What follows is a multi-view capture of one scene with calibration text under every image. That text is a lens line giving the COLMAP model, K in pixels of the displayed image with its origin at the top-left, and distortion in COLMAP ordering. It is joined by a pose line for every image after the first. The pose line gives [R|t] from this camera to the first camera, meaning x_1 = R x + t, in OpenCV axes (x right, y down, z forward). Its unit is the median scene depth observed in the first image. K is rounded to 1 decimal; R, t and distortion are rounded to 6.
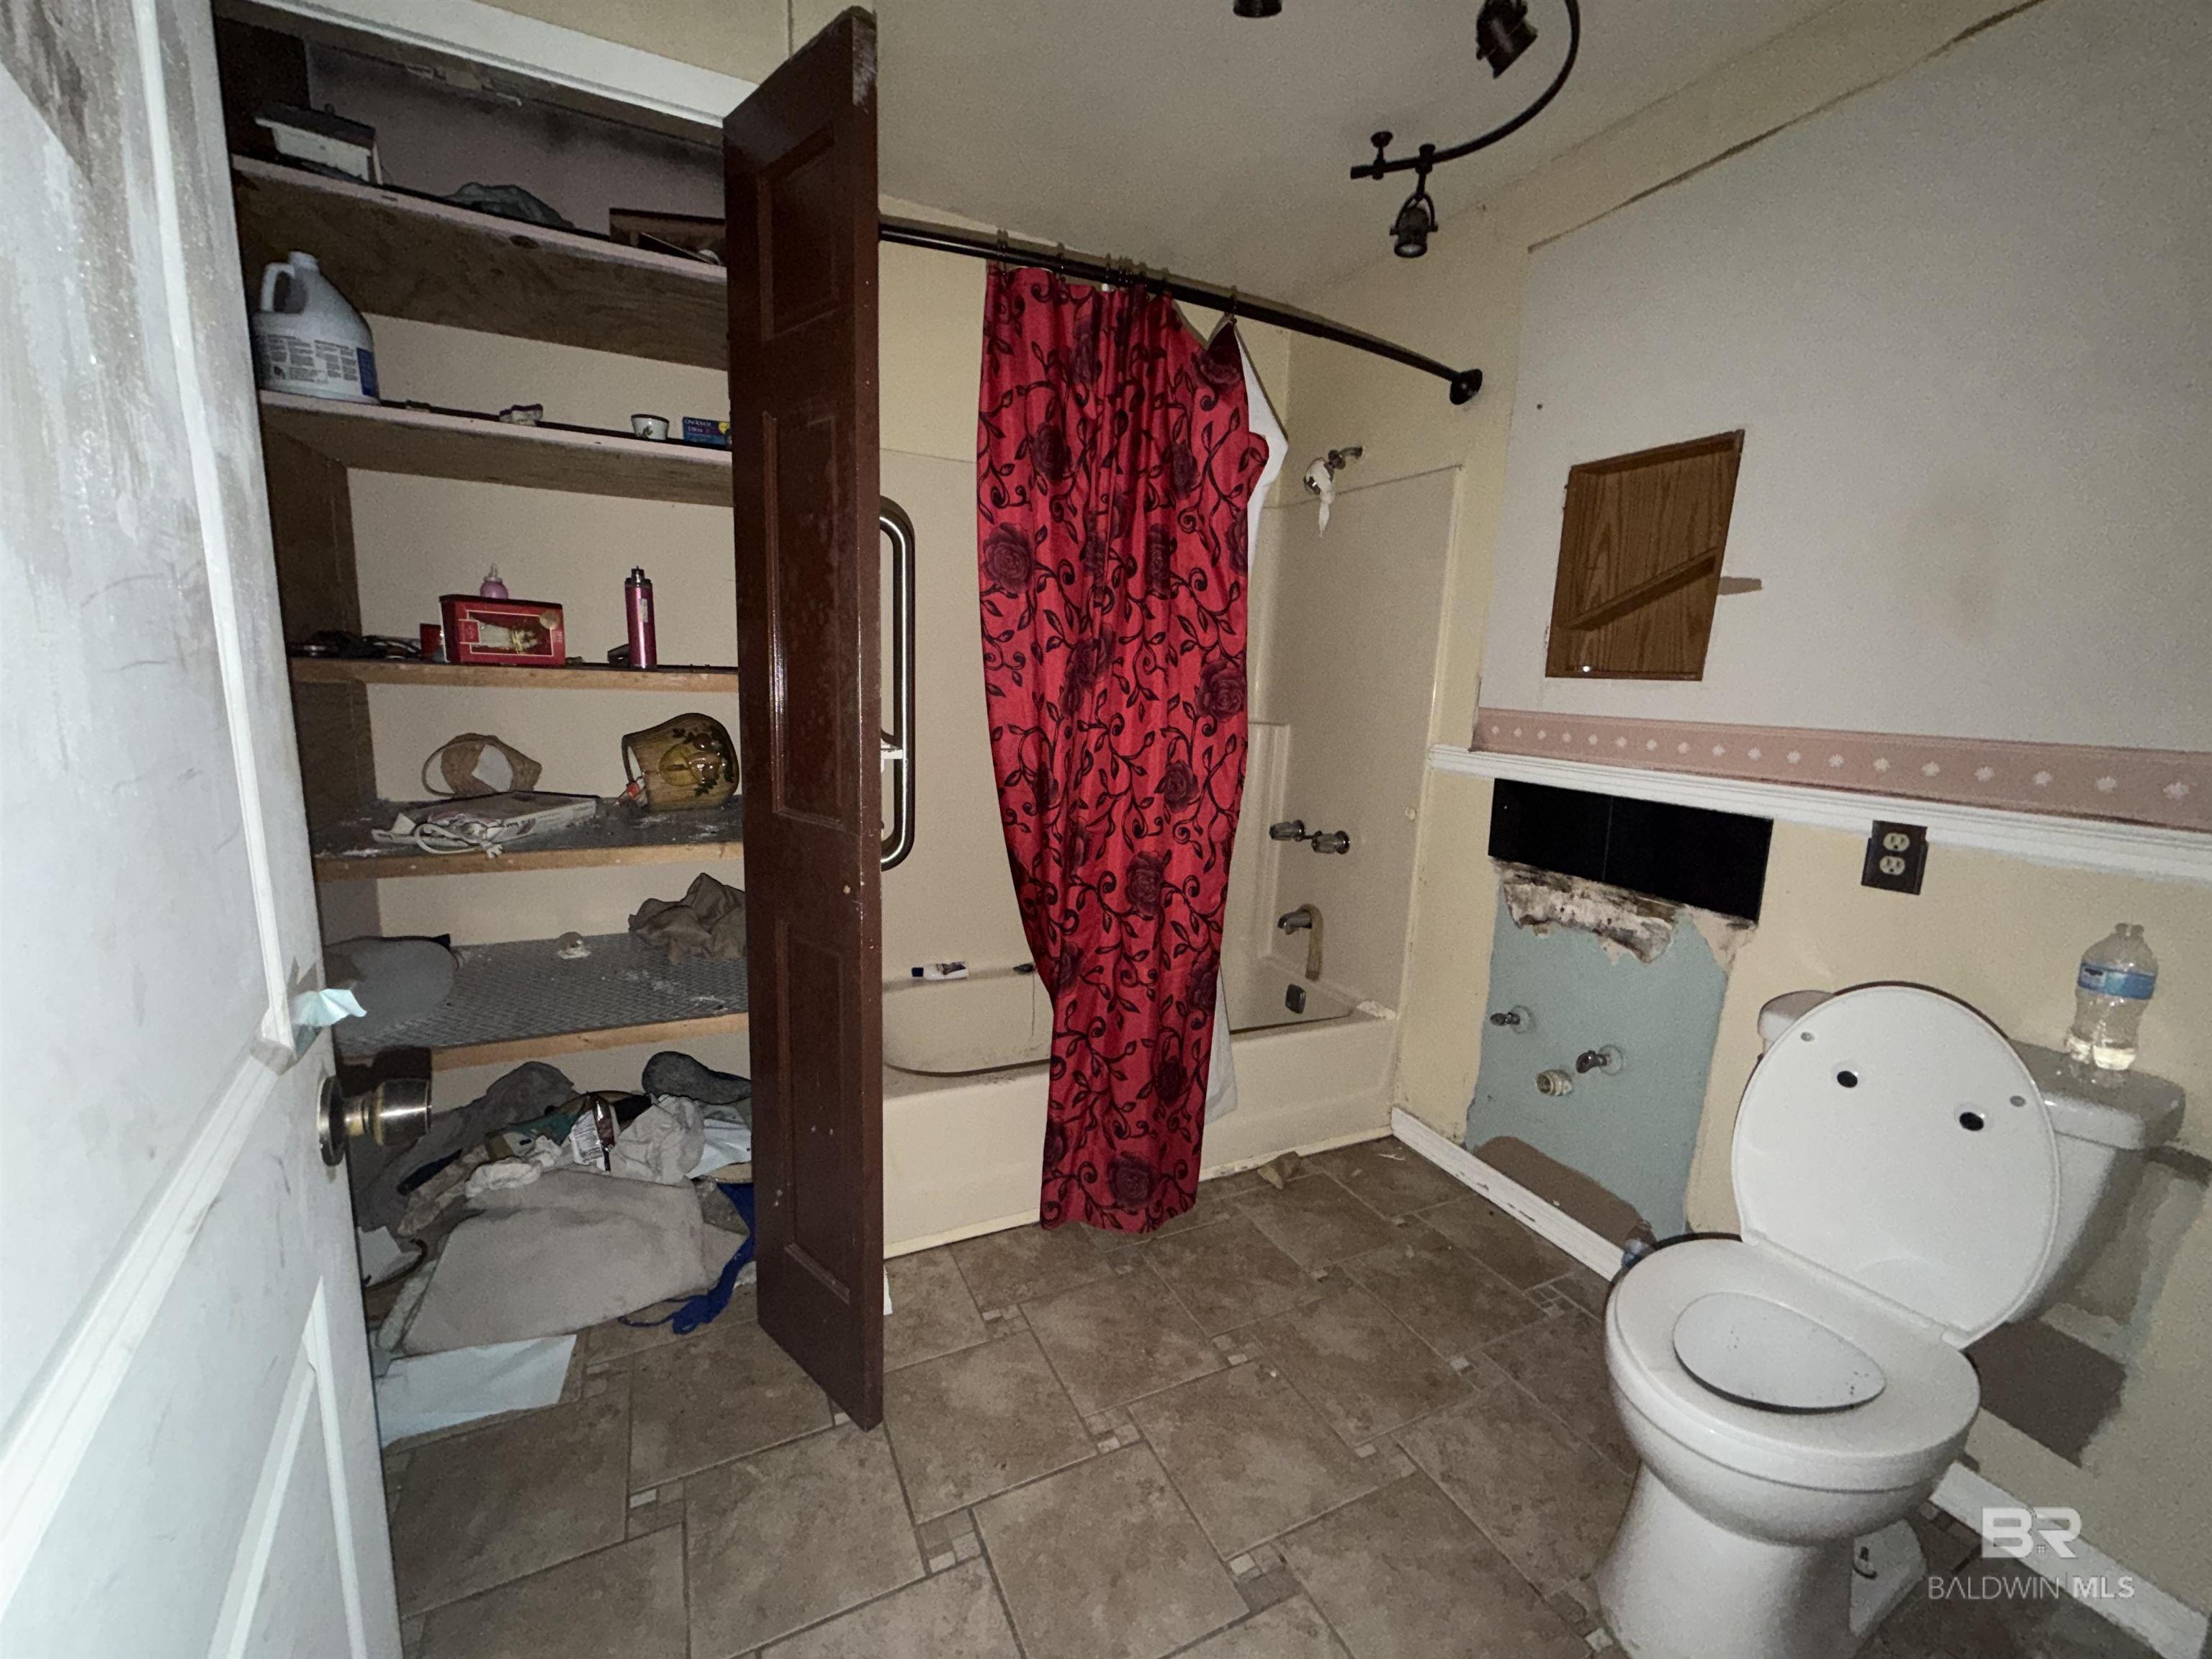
lens RADIAL K [[892.5, 0, 1107.6], [0, 892.5, 836.4], [0, 0, 1]] dist [0.002398, -0.000713]
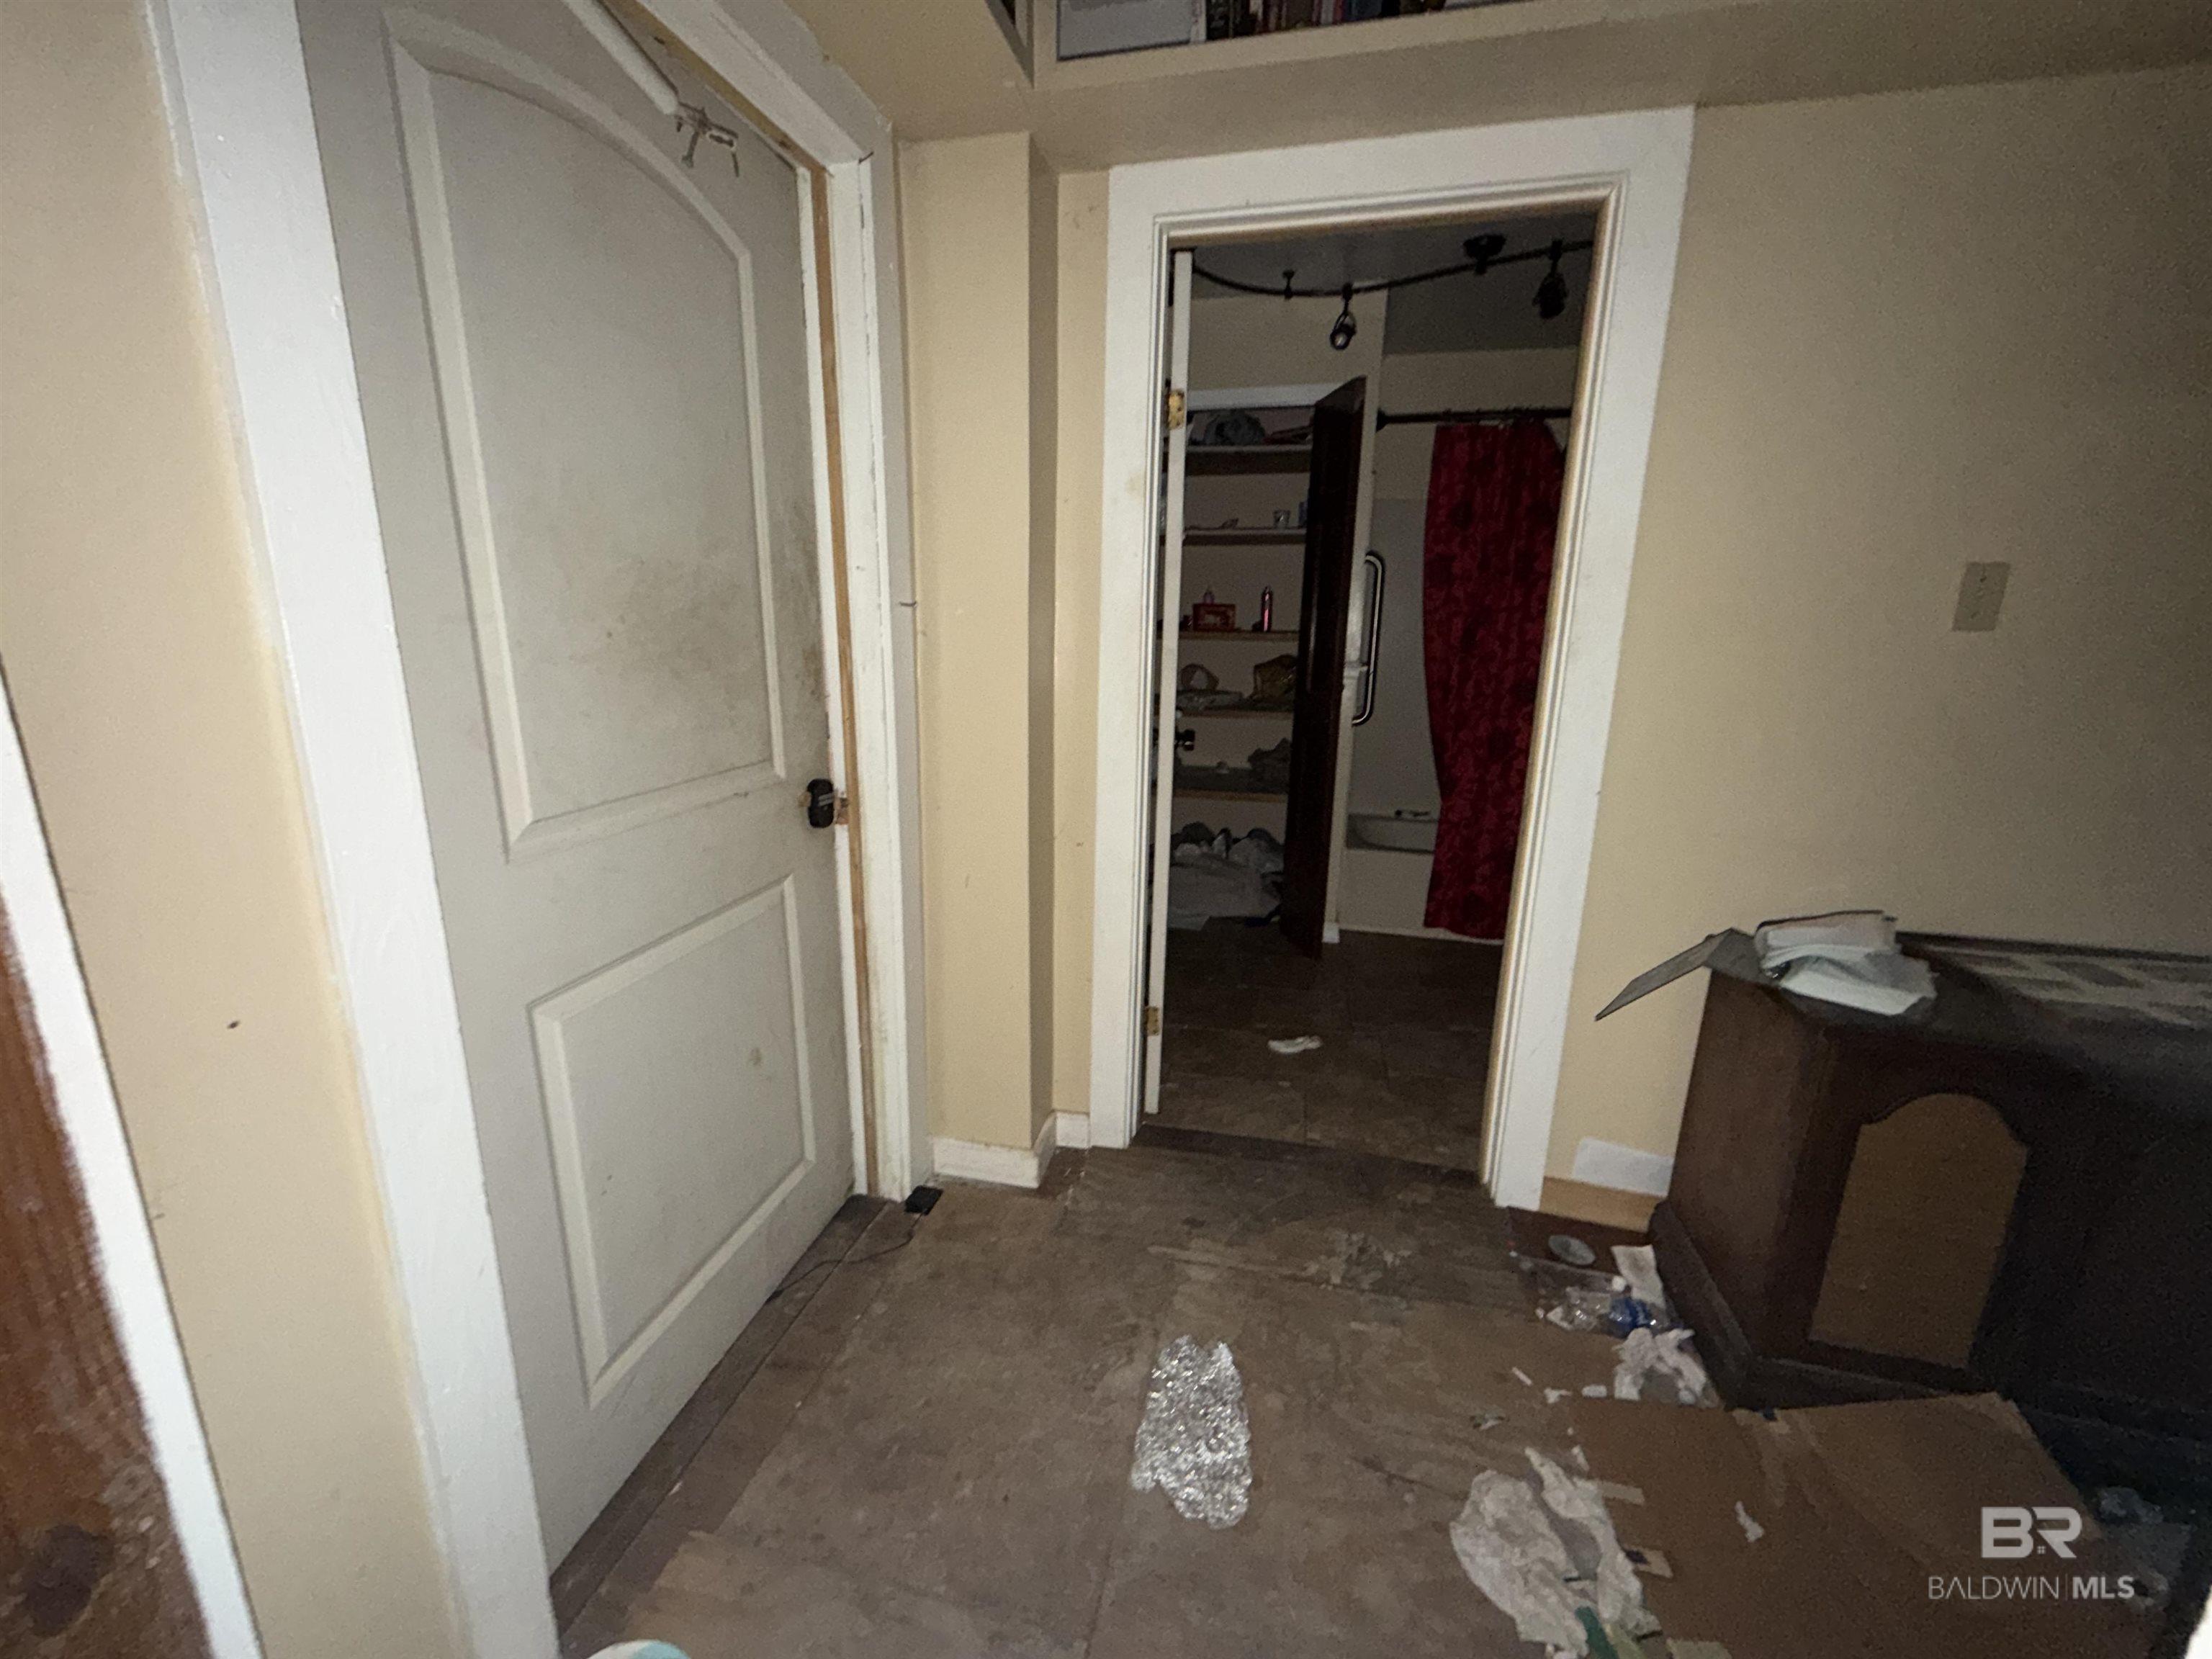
lens RADIAL K [[892.5, 0, 1096.7], [0, 892.5, 832.9], [0, 0, 1]] dist [0.002398, -0.000713]
pose [[0.777595, 0.116001, -0.617972, 0.566424], [-0.093444, 0.993240, 0.068863, 0.188161], [0.621783, 0.004198, 0.783178, -0.964360]]
